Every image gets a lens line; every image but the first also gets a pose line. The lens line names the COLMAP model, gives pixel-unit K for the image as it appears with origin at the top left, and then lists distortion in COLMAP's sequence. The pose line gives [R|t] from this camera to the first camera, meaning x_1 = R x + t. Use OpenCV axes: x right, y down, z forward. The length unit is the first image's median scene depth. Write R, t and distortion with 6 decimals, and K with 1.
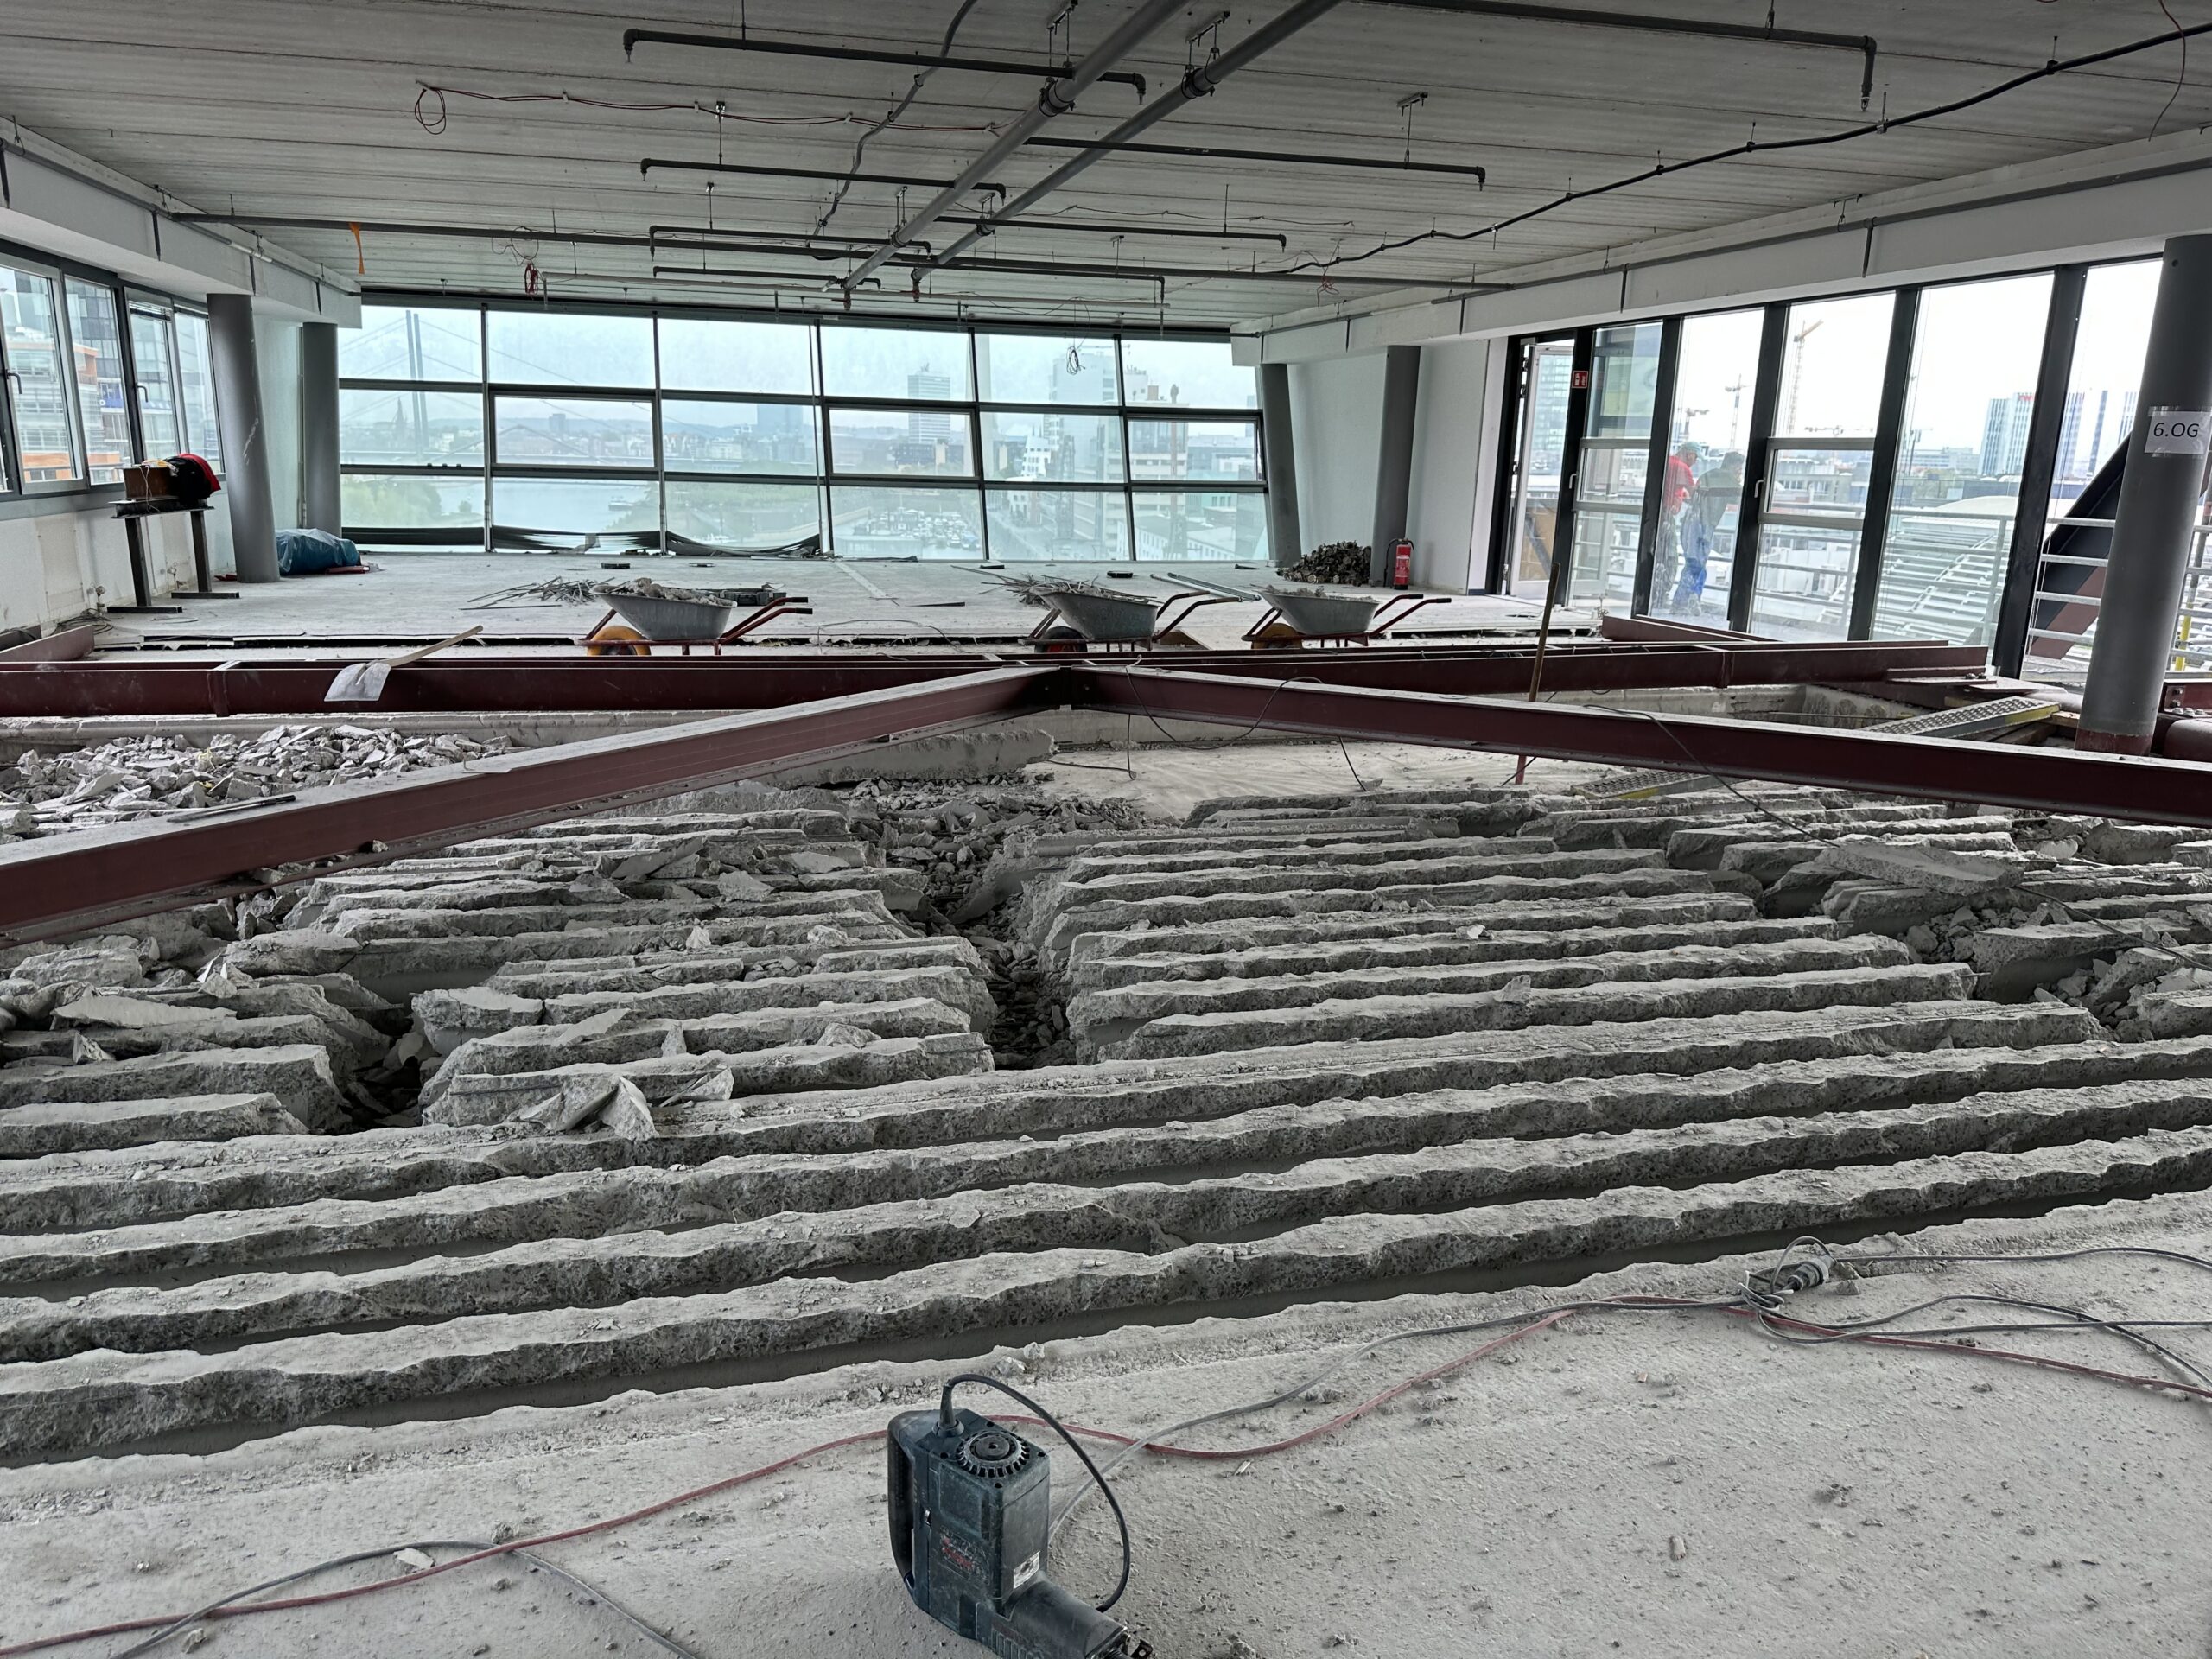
lens RADIAL K [[1569.0, 0, 1106.0], [0, 1569.0, 829.5], [0, 0, 1]] dist [0.102885, -0.081460]
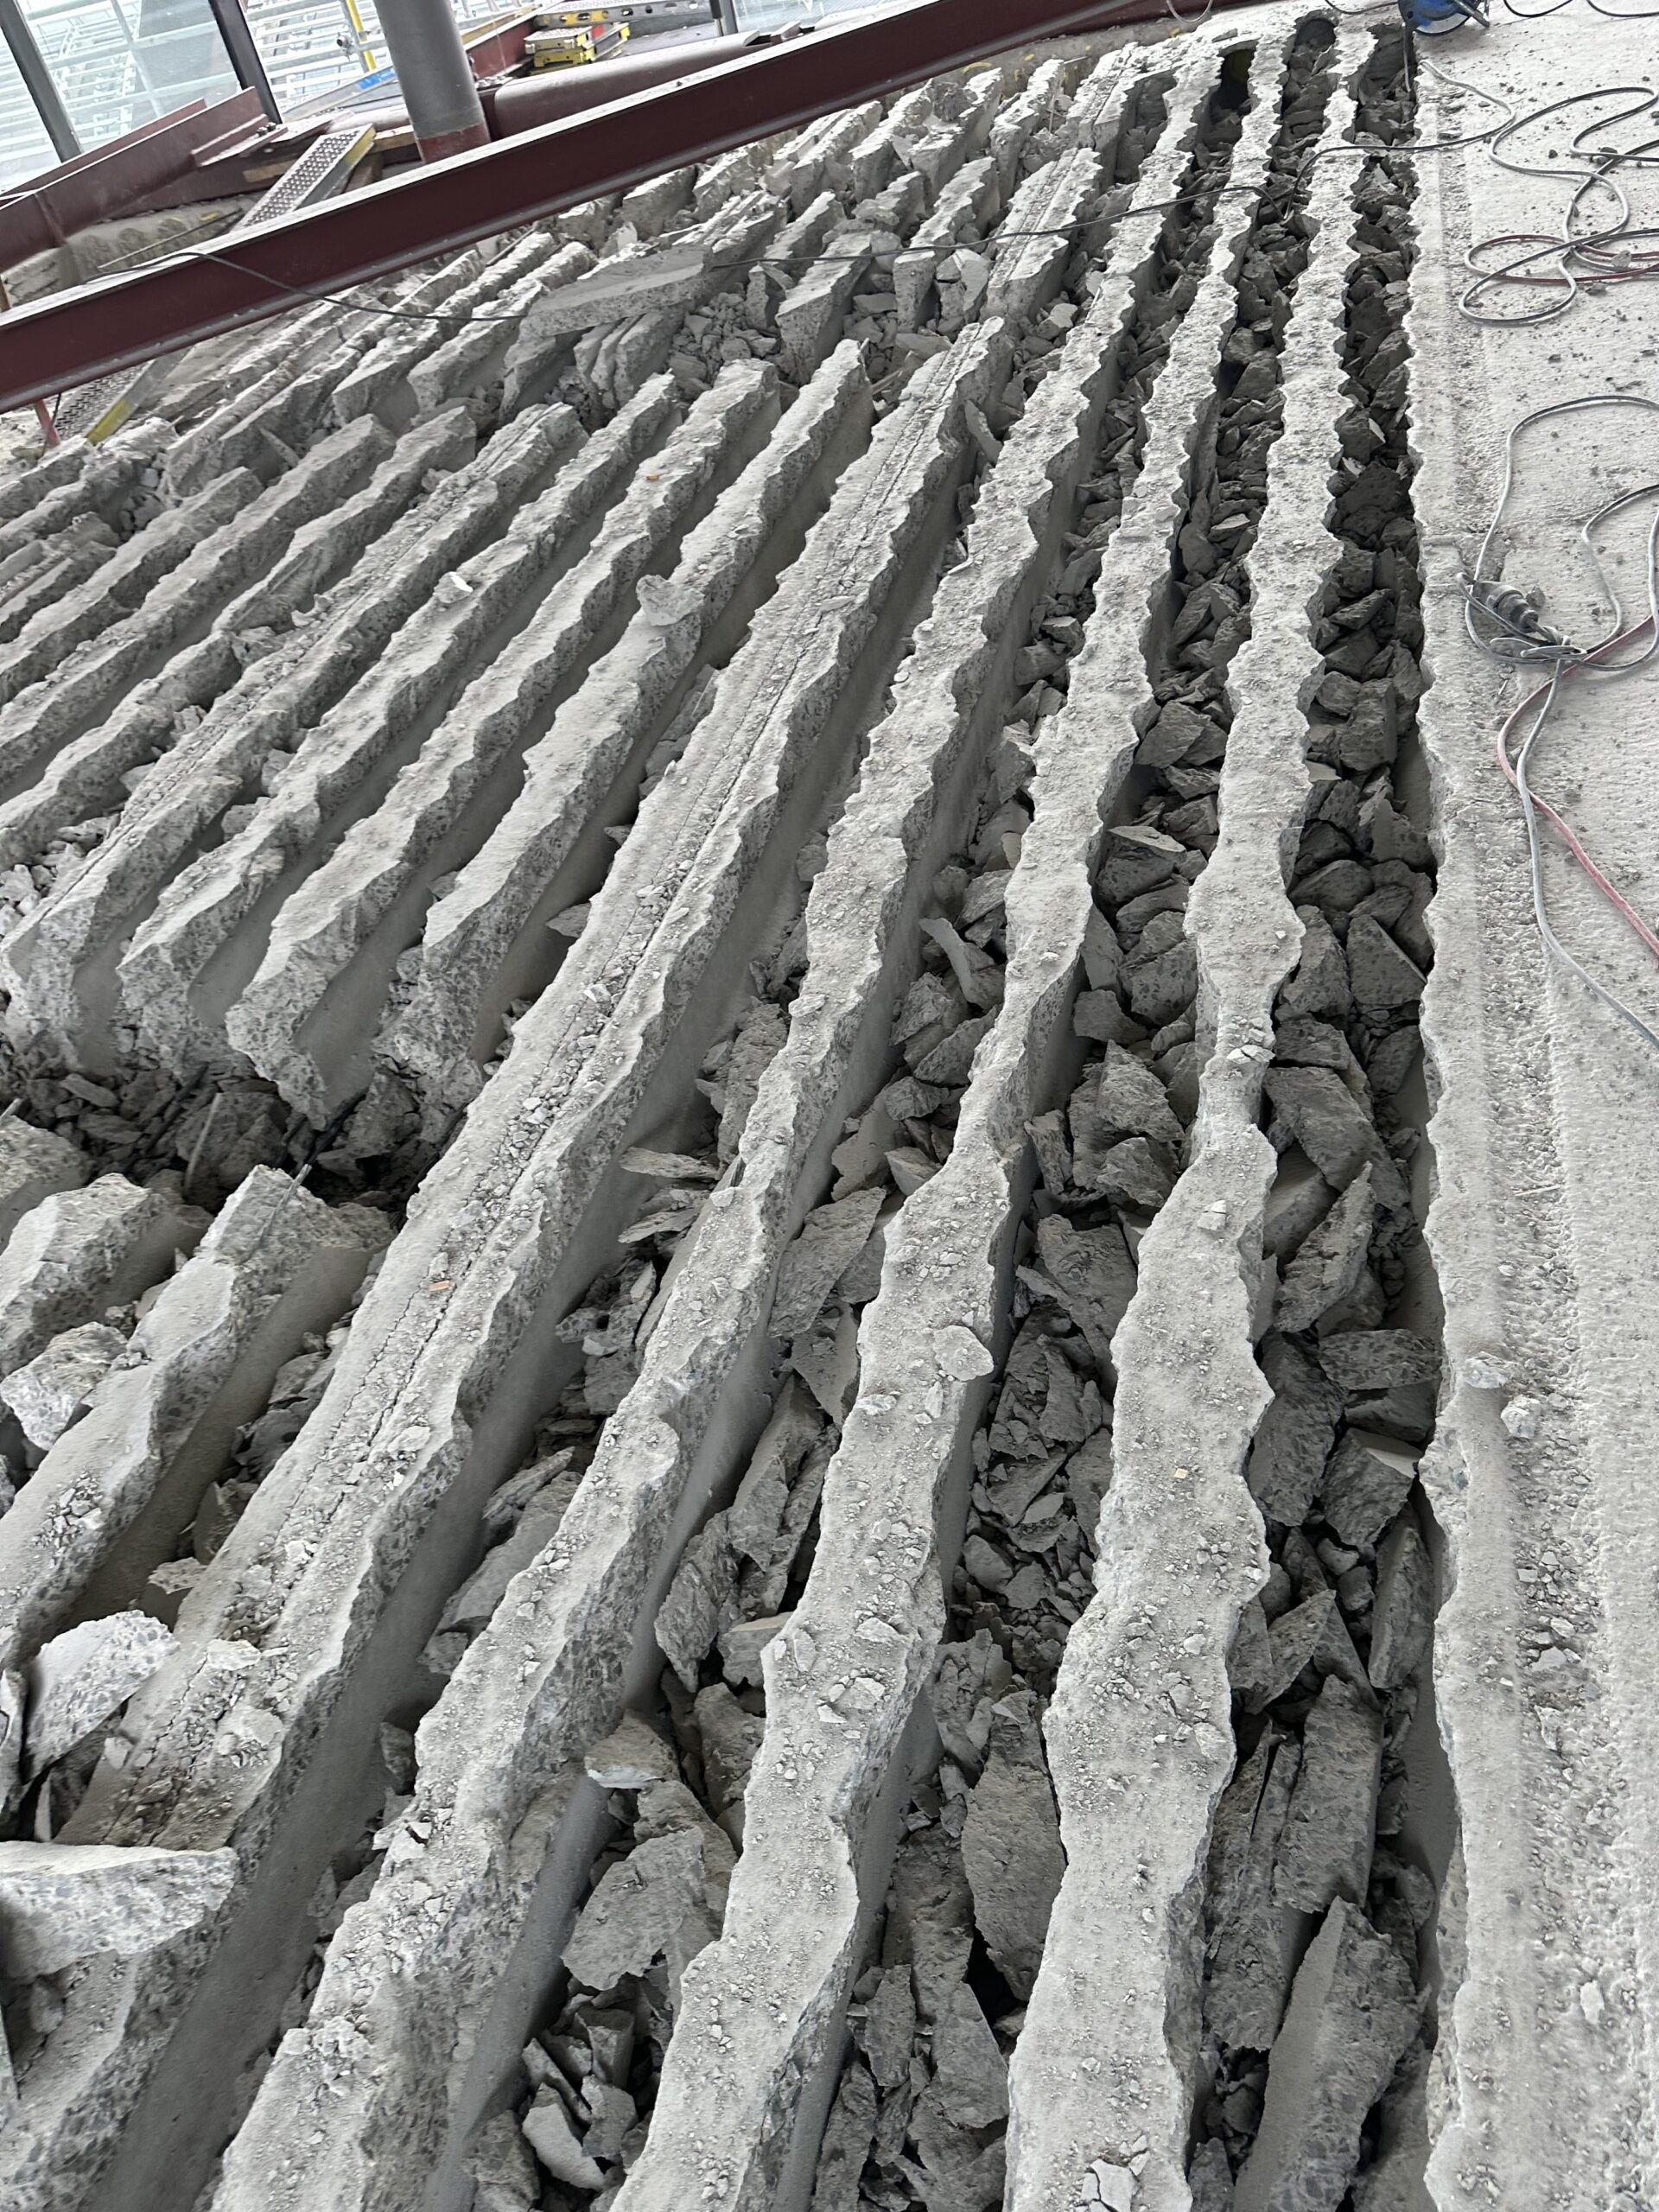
lens RADIAL K [[1554.4, 0, 829.5], [0, 1554.4, 1106.0], [0, 0, 1]] dist [0.053465, -0.074164]
pose [[0.495748, -0.667865, 0.555149, -0.111791], [0.407443, 0.743373, 0.530459, -0.032096], [-0.766958, -0.036783, 0.640643, 0.240732]]
